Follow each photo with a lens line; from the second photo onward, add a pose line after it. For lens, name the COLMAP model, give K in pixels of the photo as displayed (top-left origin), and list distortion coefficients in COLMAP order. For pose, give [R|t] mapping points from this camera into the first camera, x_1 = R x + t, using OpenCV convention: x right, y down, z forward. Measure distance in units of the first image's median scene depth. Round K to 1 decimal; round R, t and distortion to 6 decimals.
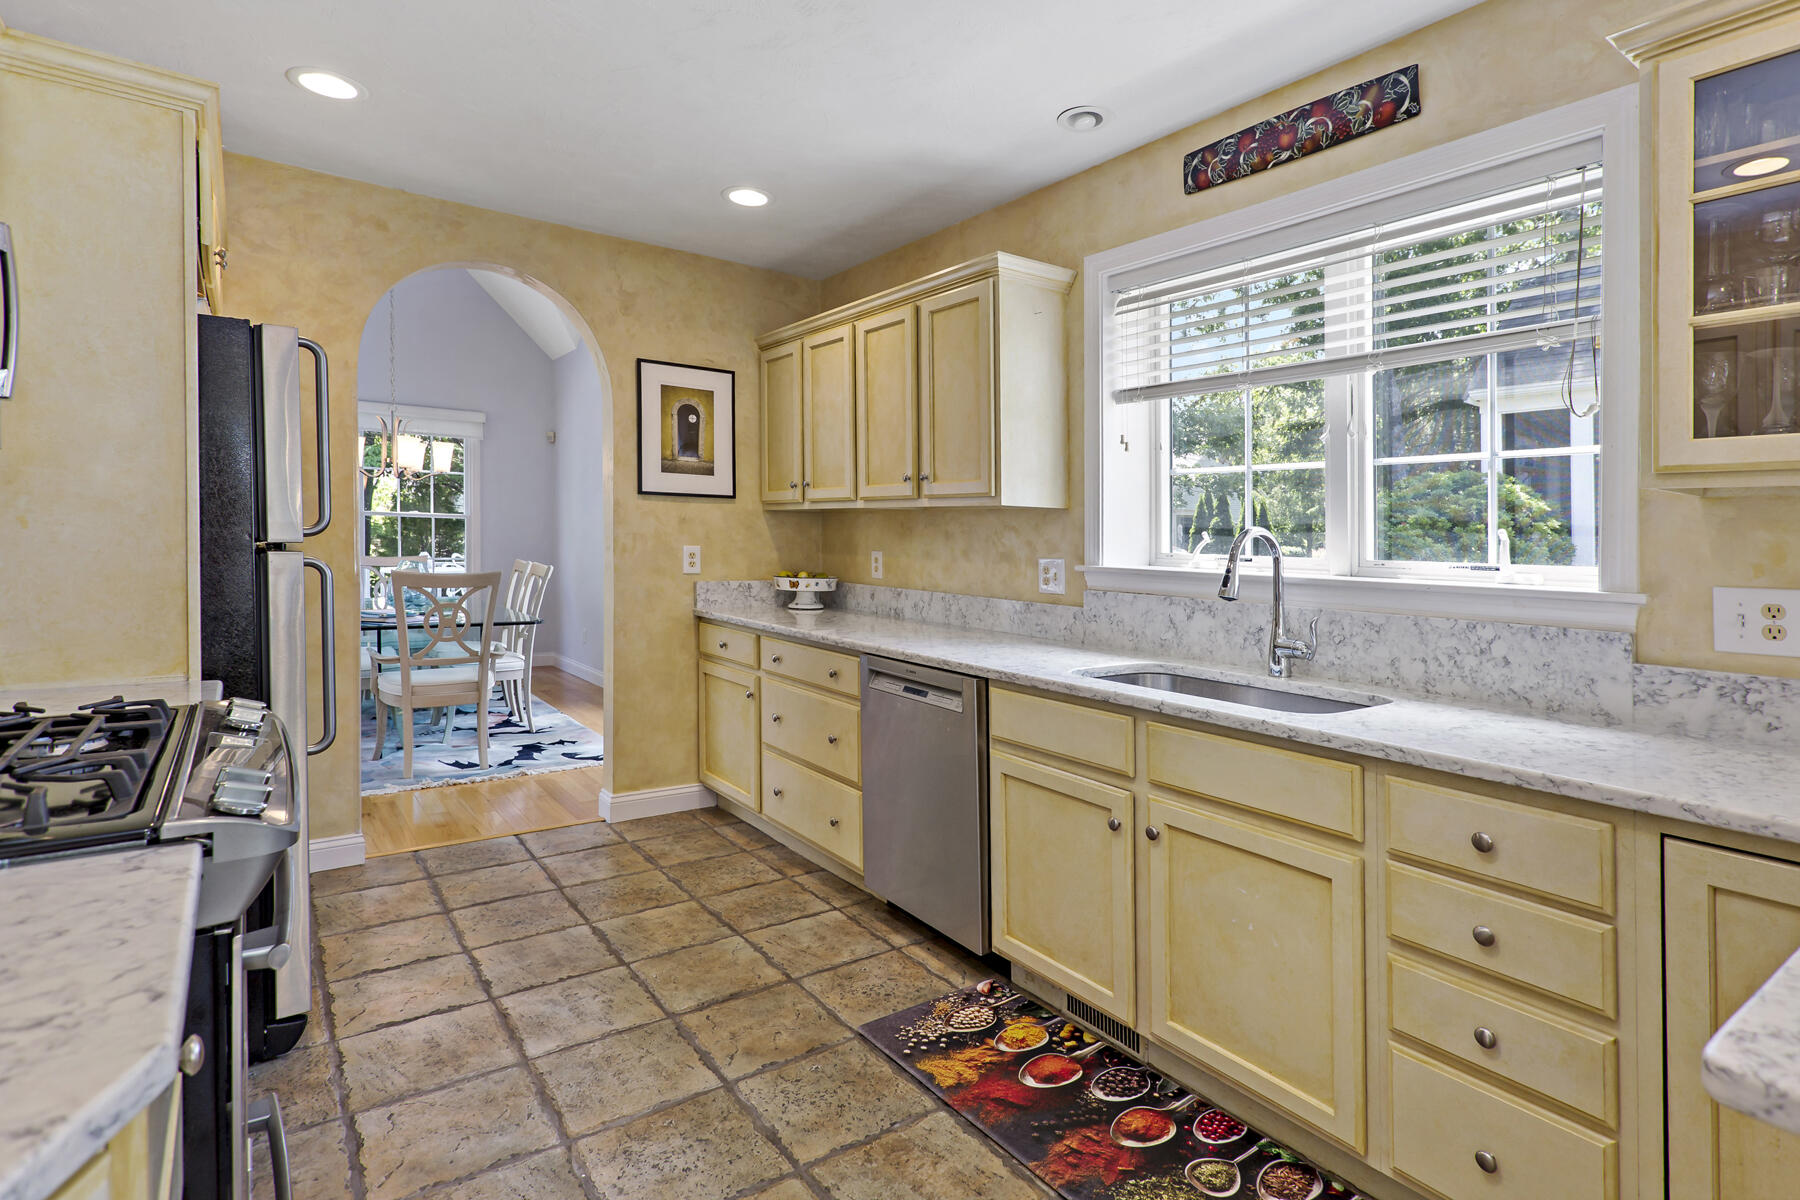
lens RADIAL K [[906.9, 0, 939.8], [0, 906.9, 531.2], [0, 0, 1]] dist [0.003335, 0.000836]
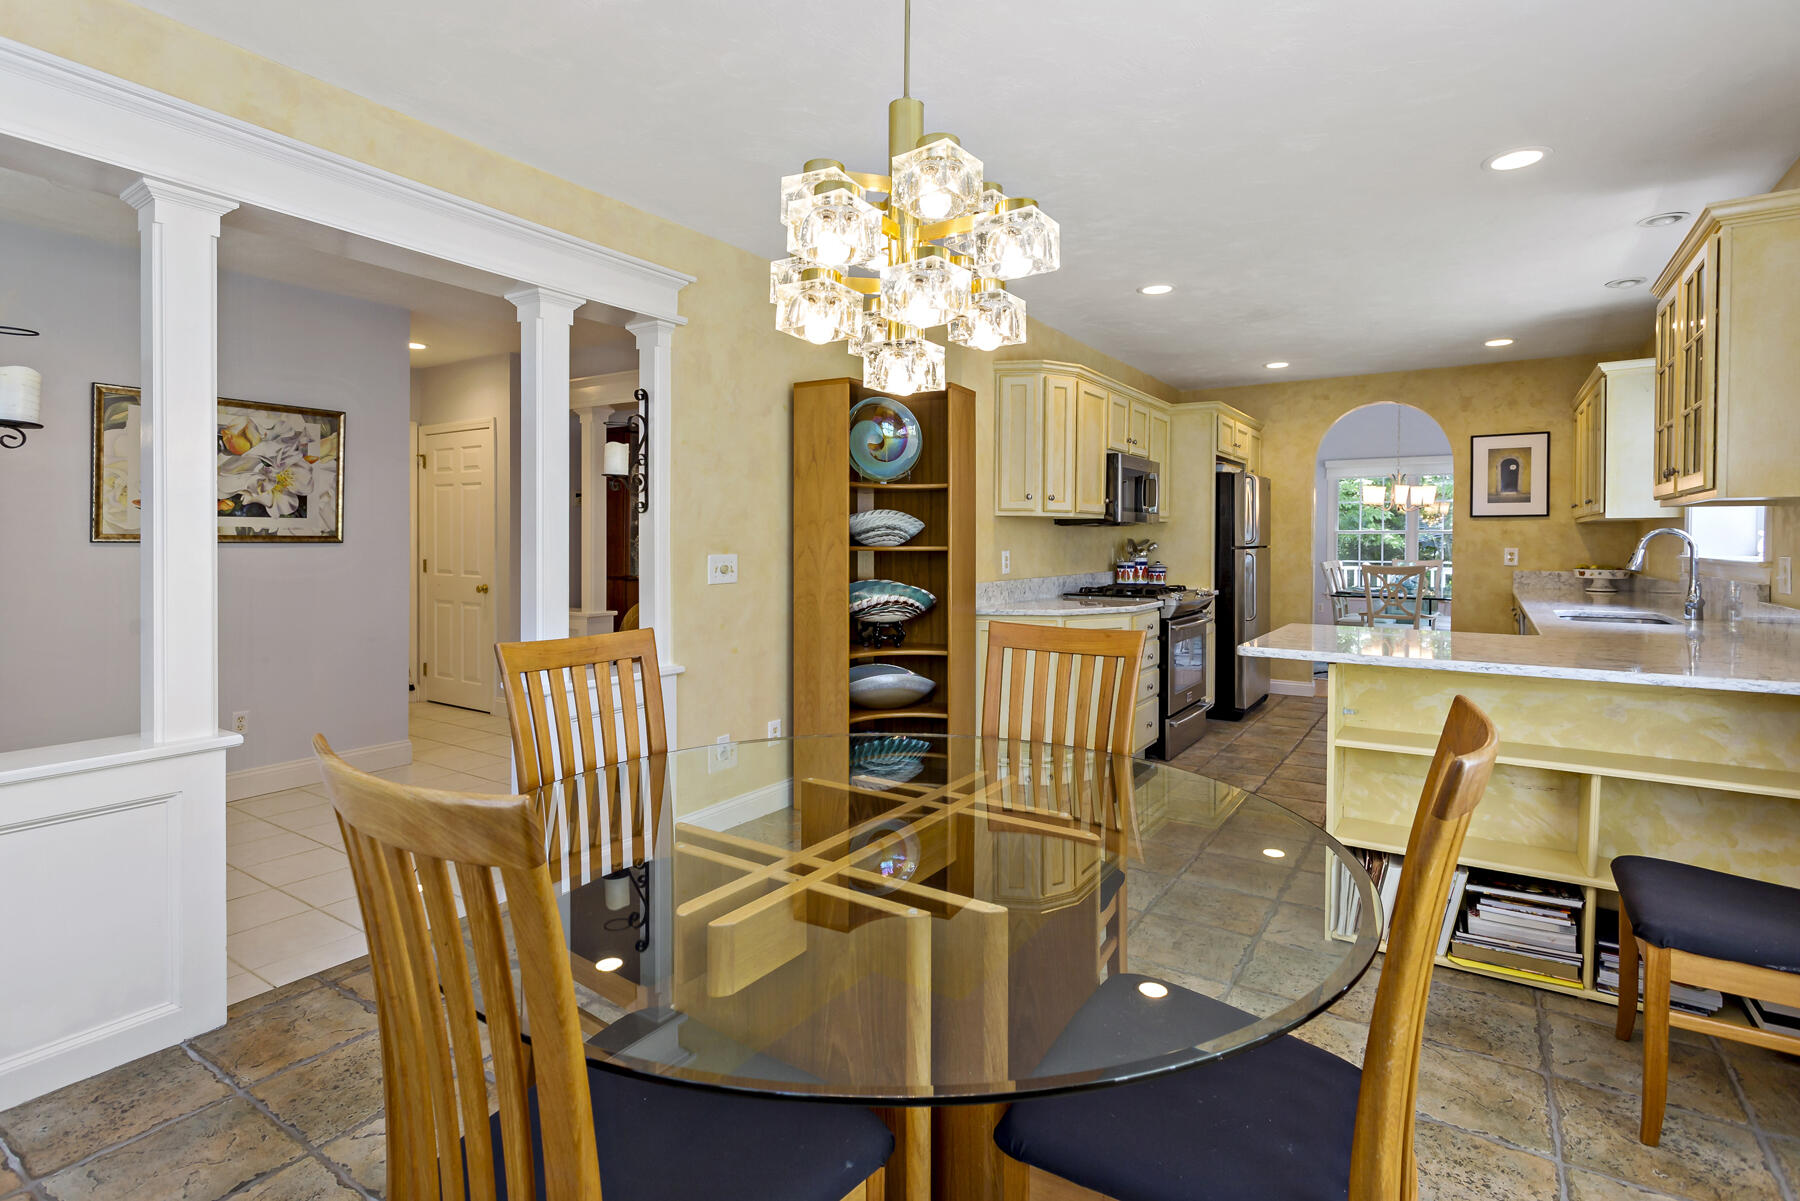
lens RADIAL K [[906.9, 0, 913.1], [0, 906.9, 573.4], [0, 0, 1]] dist [0.003335, 0.000836]
pose [[0.366156, 0.016203, -0.930412, 1.299365], [0.015500, 0.999603, 0.023508, 0.010990], [0.930424, -0.023029, 0.365760, -0.874834]]
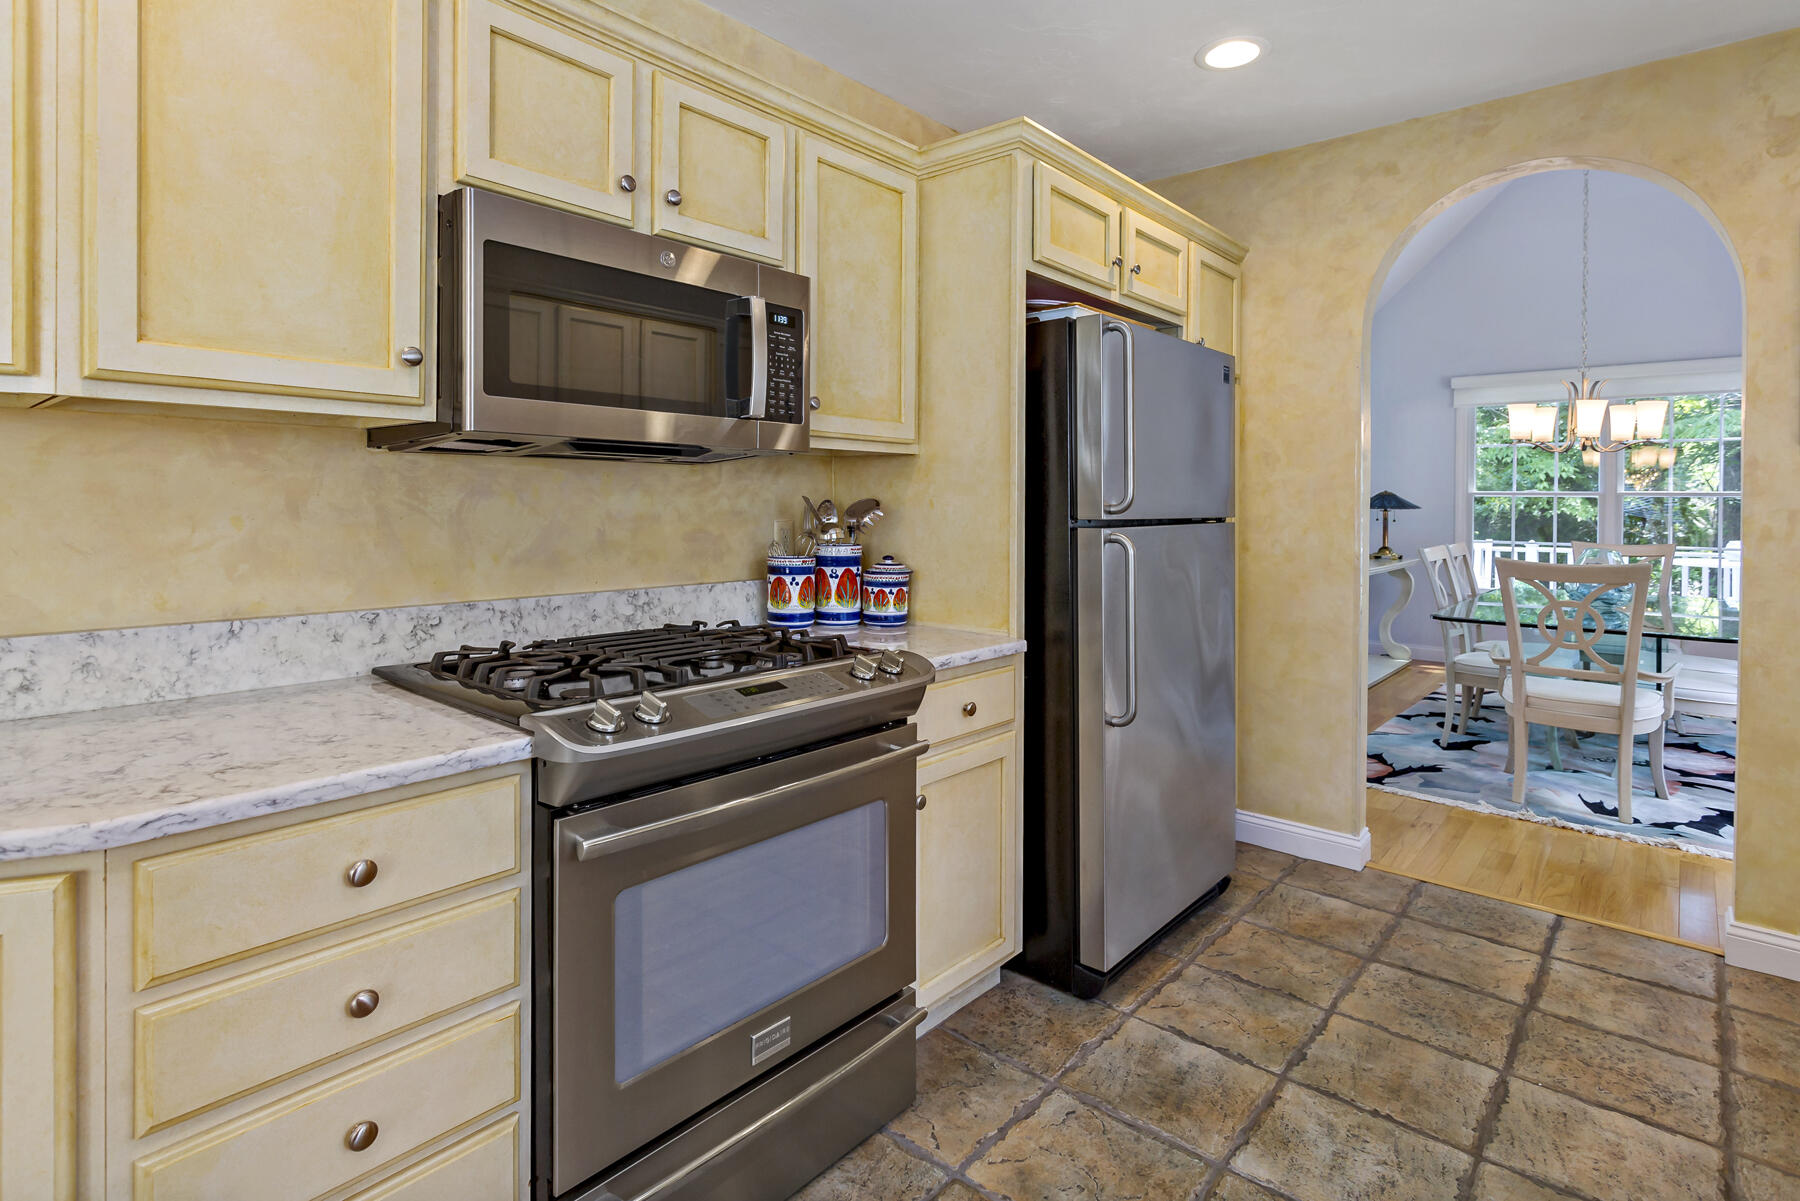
lens RADIAL K [[906.9, 0, 885.9], [0, 906.9, 516.1], [0, 0, 1]] dist [0.003335, 0.000836]
pose [[0.206624, -0.002450, -0.978417, 0.207139], [0.005353, 0.999985, -0.001373, 0.006097], [0.978406, -0.004953, 0.206634, 0.418763]]
